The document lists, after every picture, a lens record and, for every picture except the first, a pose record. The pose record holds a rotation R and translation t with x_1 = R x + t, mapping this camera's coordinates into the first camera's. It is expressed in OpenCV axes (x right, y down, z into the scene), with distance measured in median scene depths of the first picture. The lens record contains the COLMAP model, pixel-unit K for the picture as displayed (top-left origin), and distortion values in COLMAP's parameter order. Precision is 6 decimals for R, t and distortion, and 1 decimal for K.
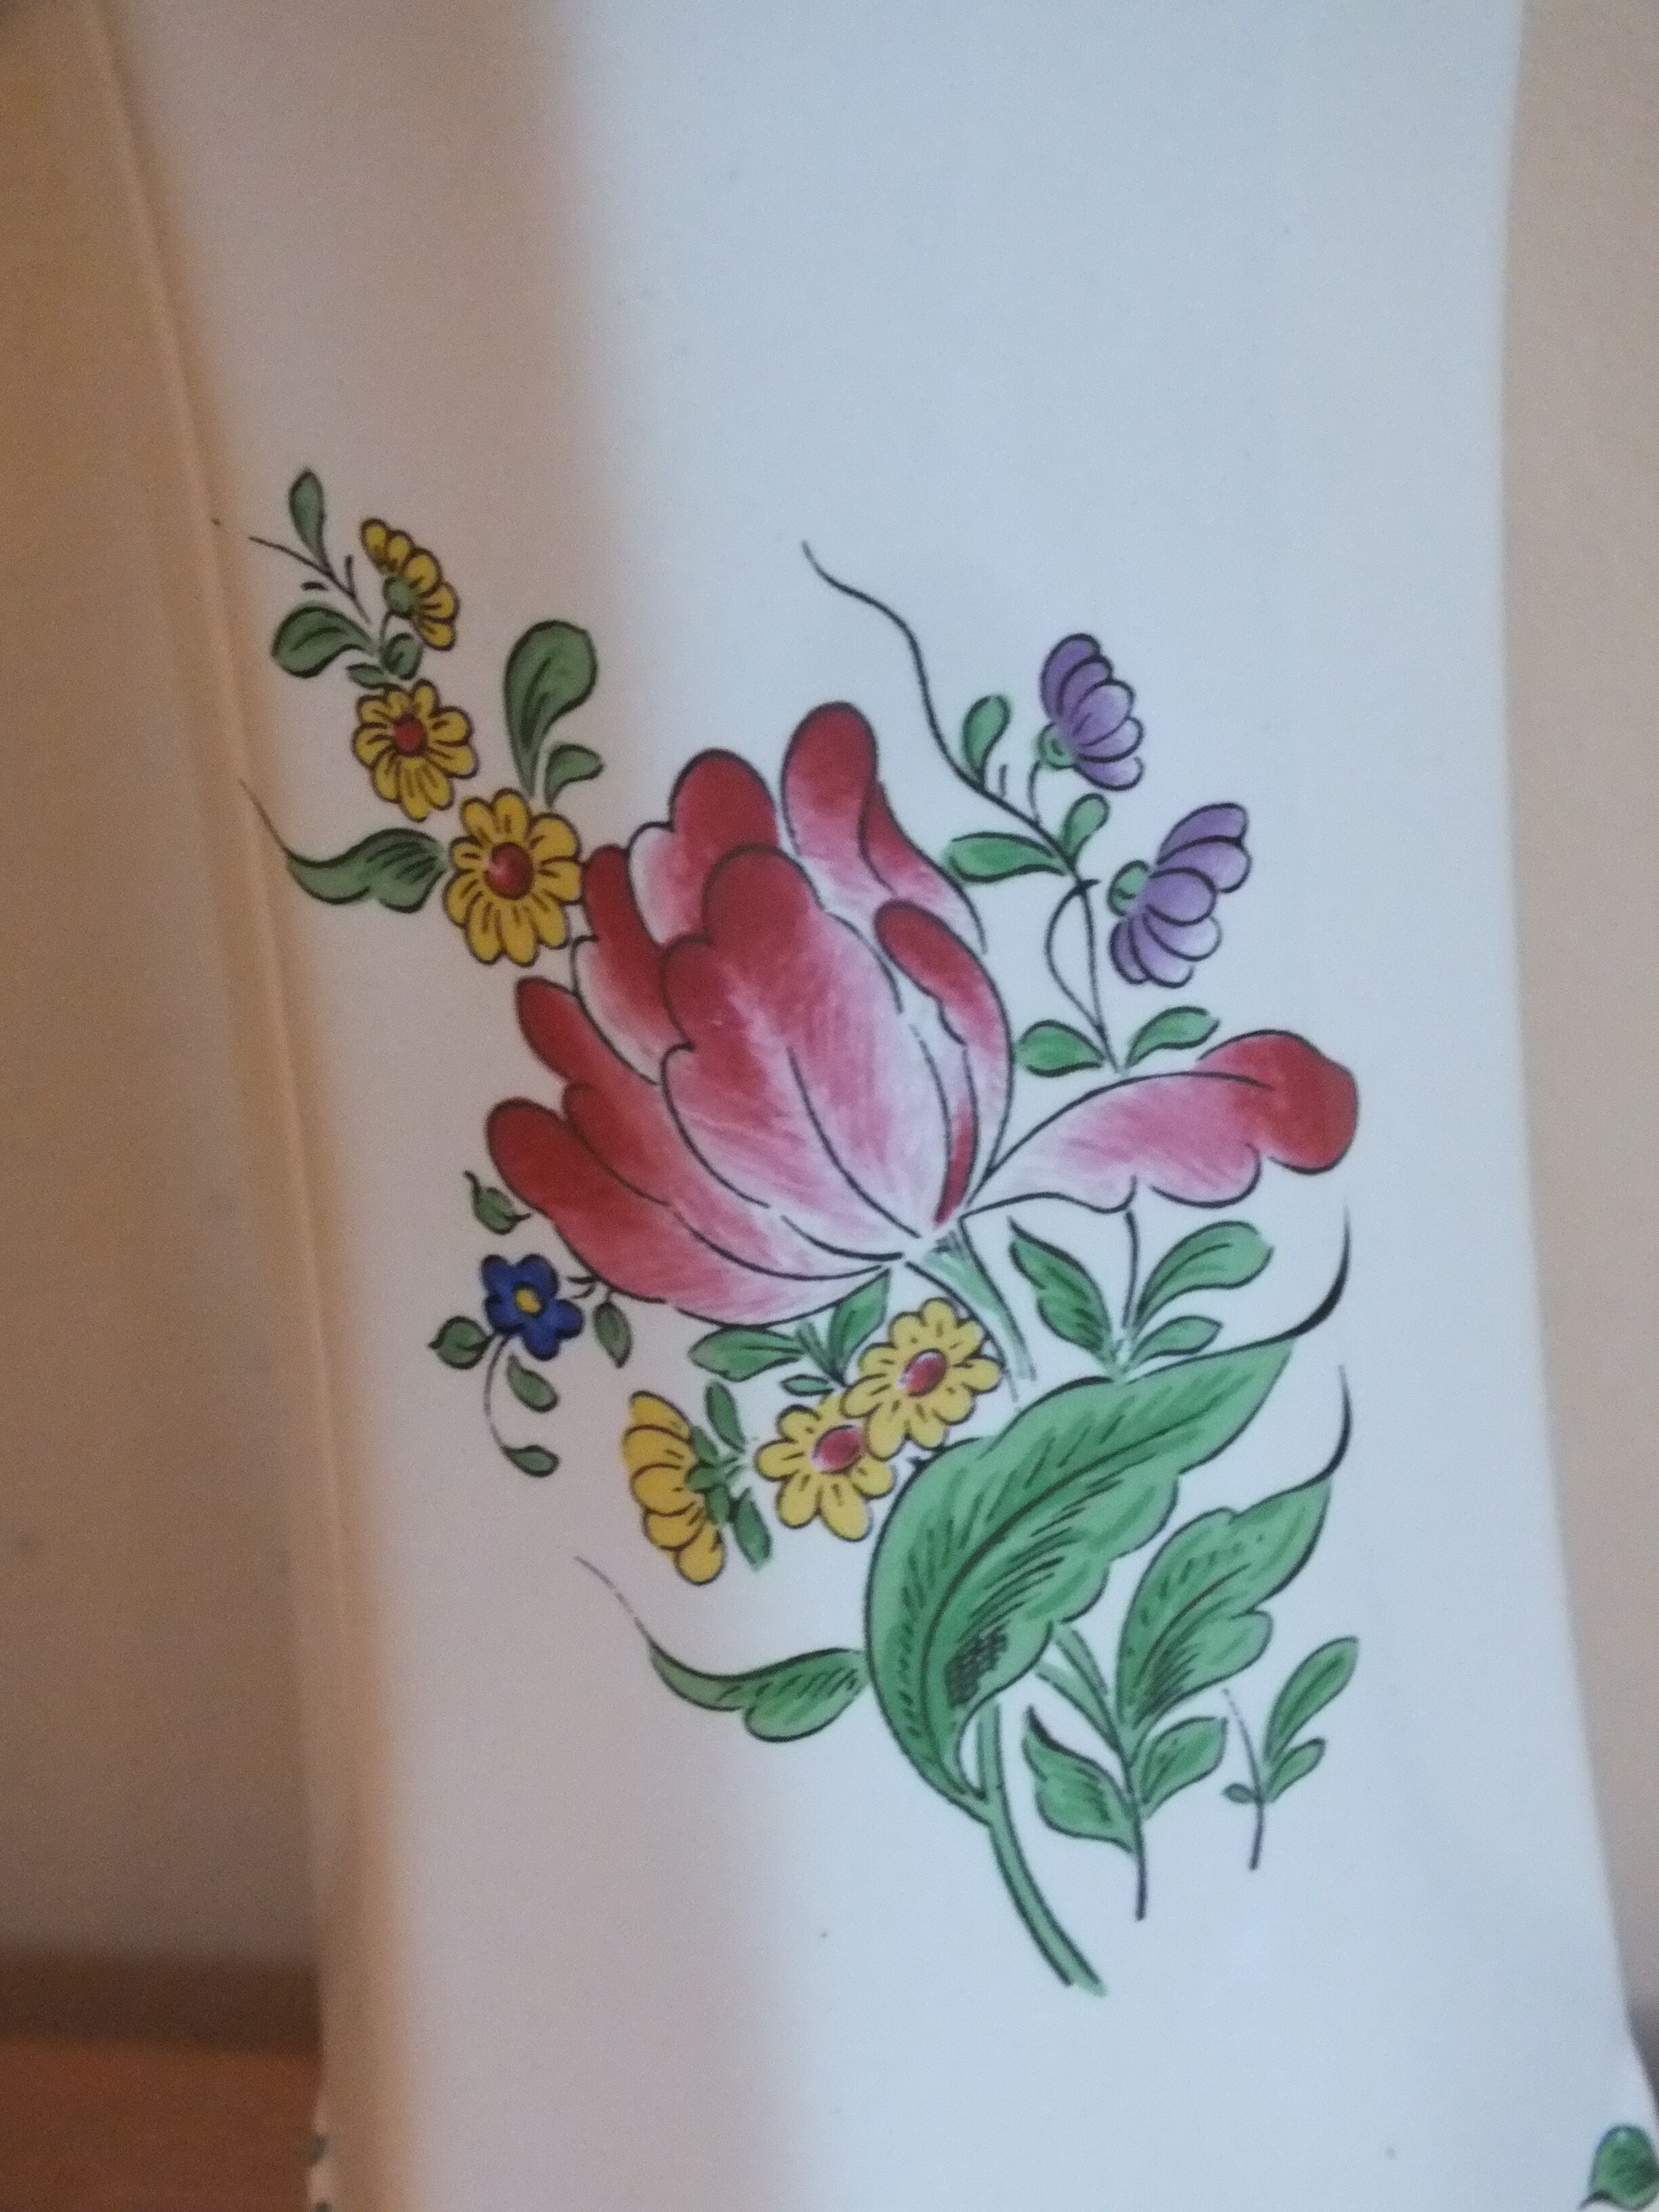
lens RADIAL K [[5232.8, 0, 829.5], [0, 5232.8, 1106.0], [0, 0, 1]] dist [-0.290582, 0.110413]
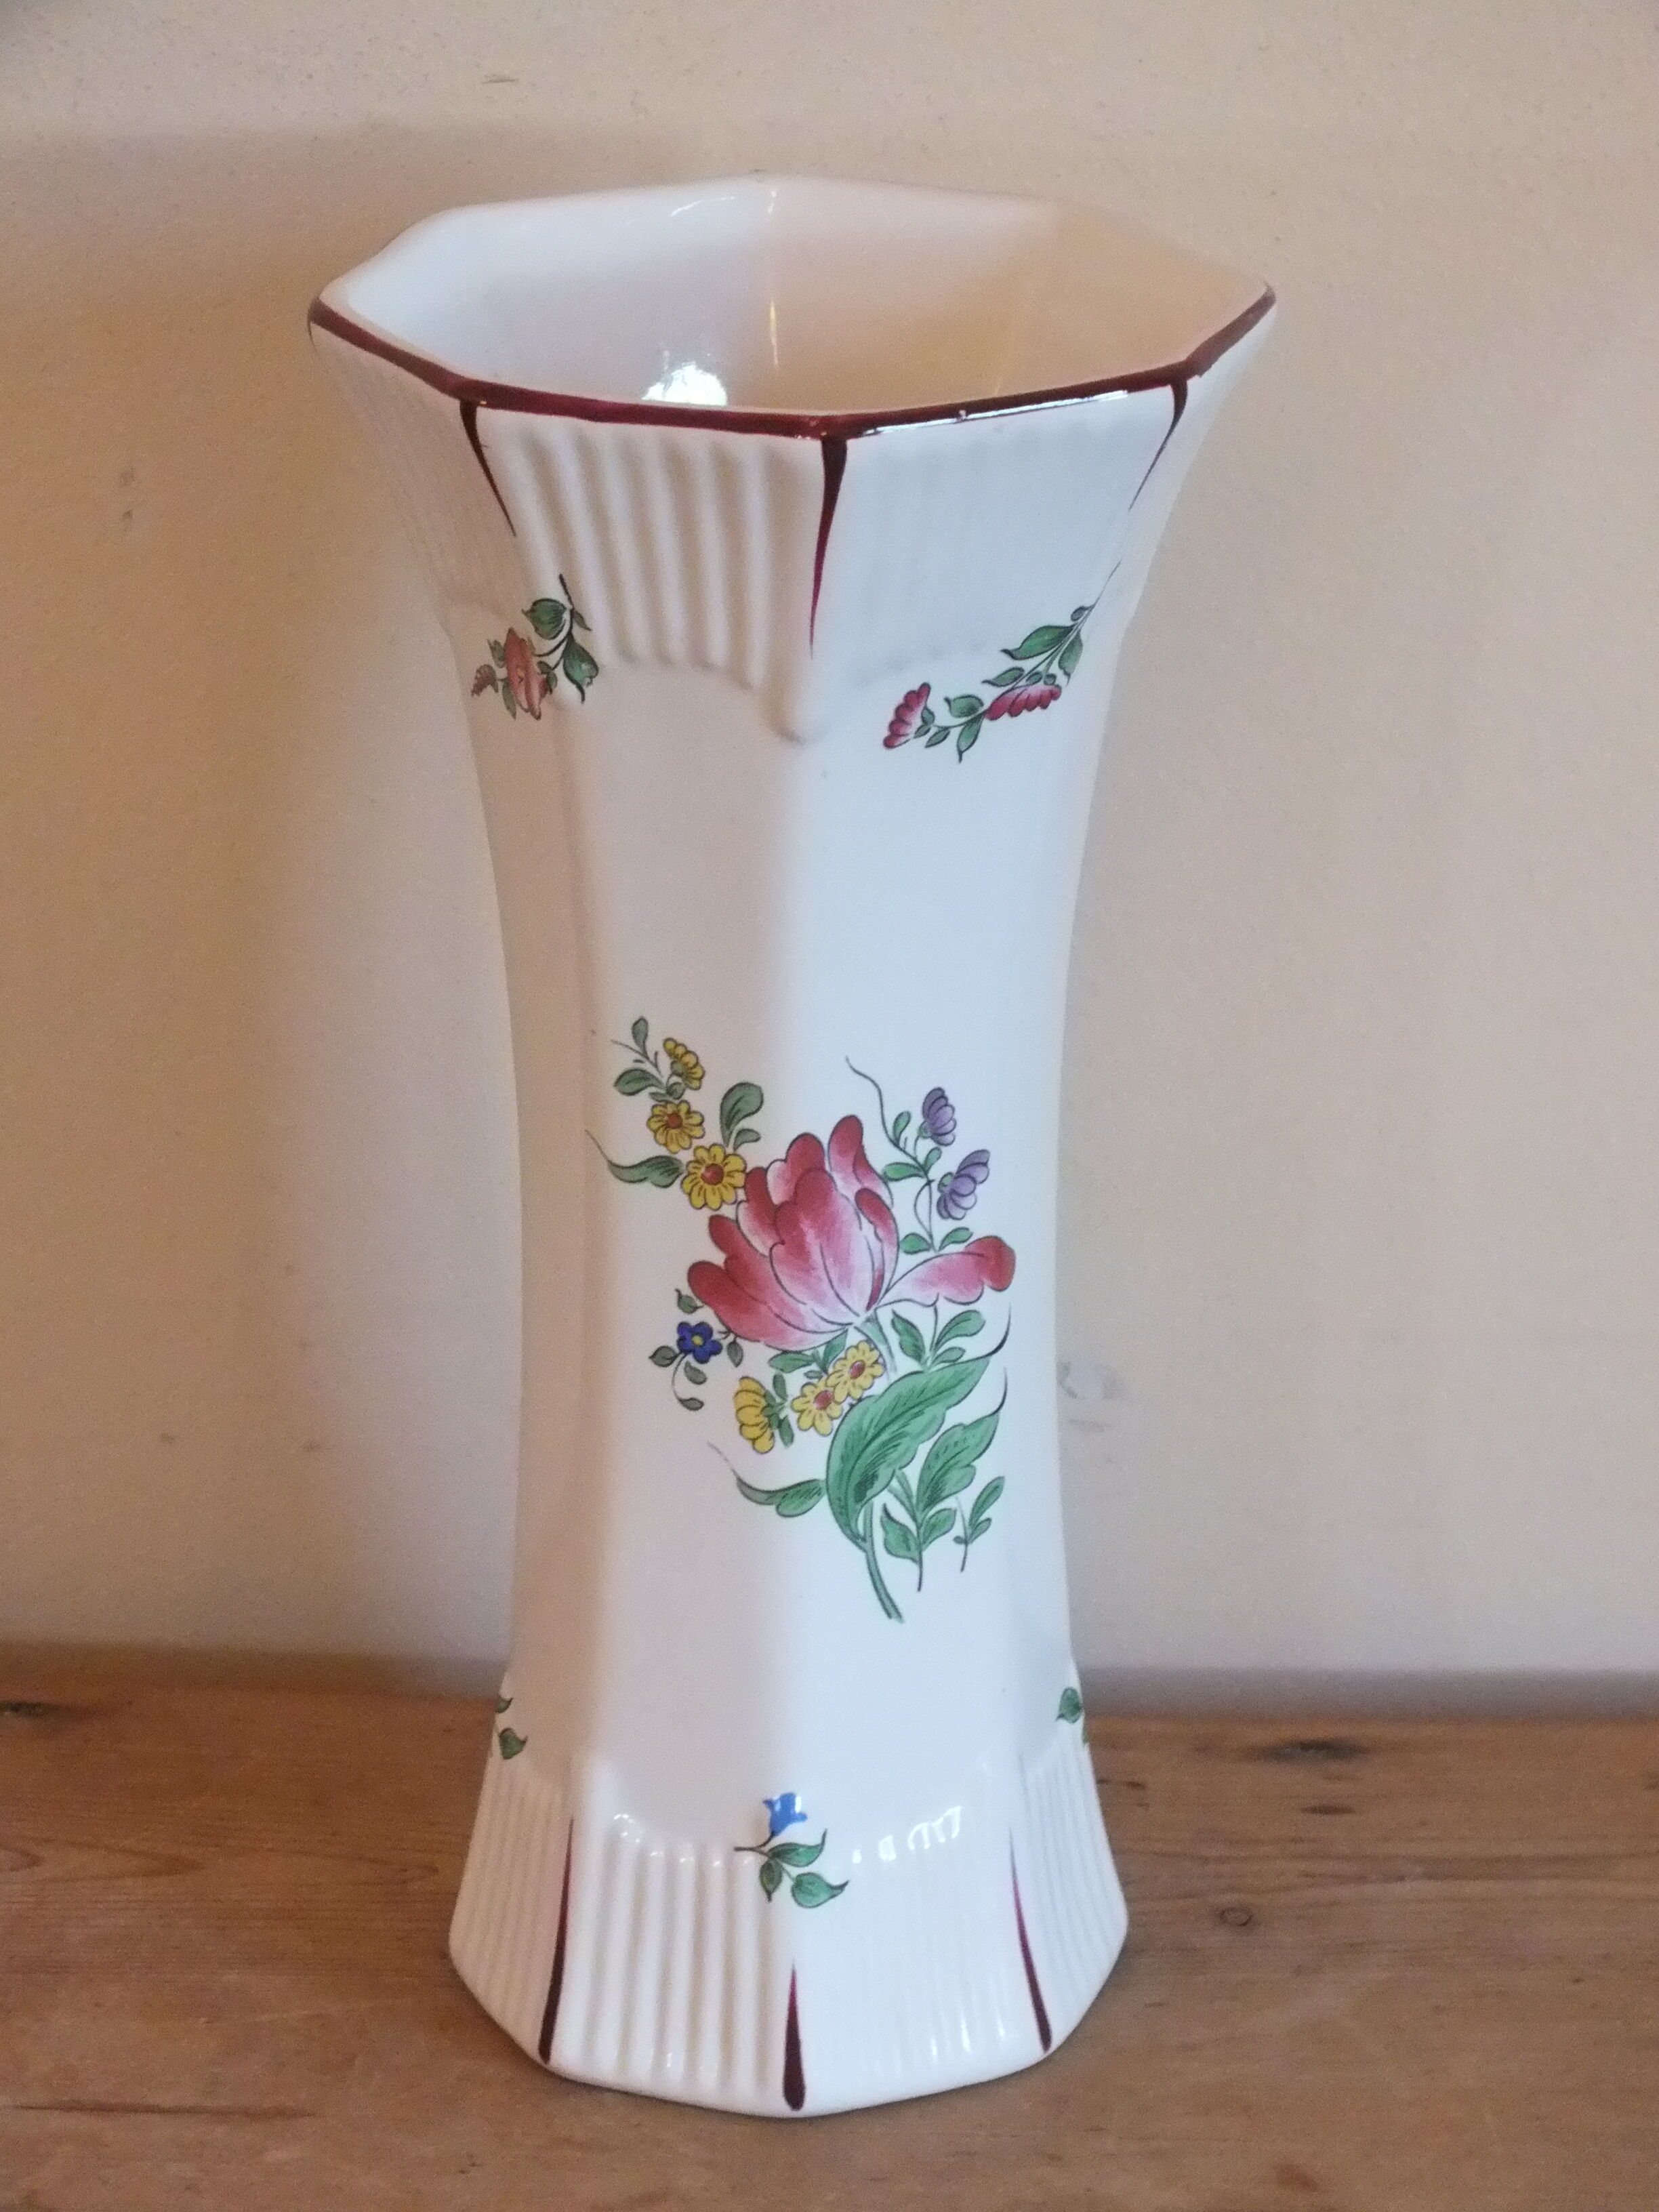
lens RADIAL K [[5232.8, 0, 829.5], [0, 5232.8, 1106.0], [0, 0, 1]] dist [-0.290582, 0.110413]
pose [[0.978631, 0.013067, 0.205210, -0.519398], [-0.014464, 0.999881, 0.005311, -0.090588], [-0.205116, -0.008166, 0.978704, -1.487228]]
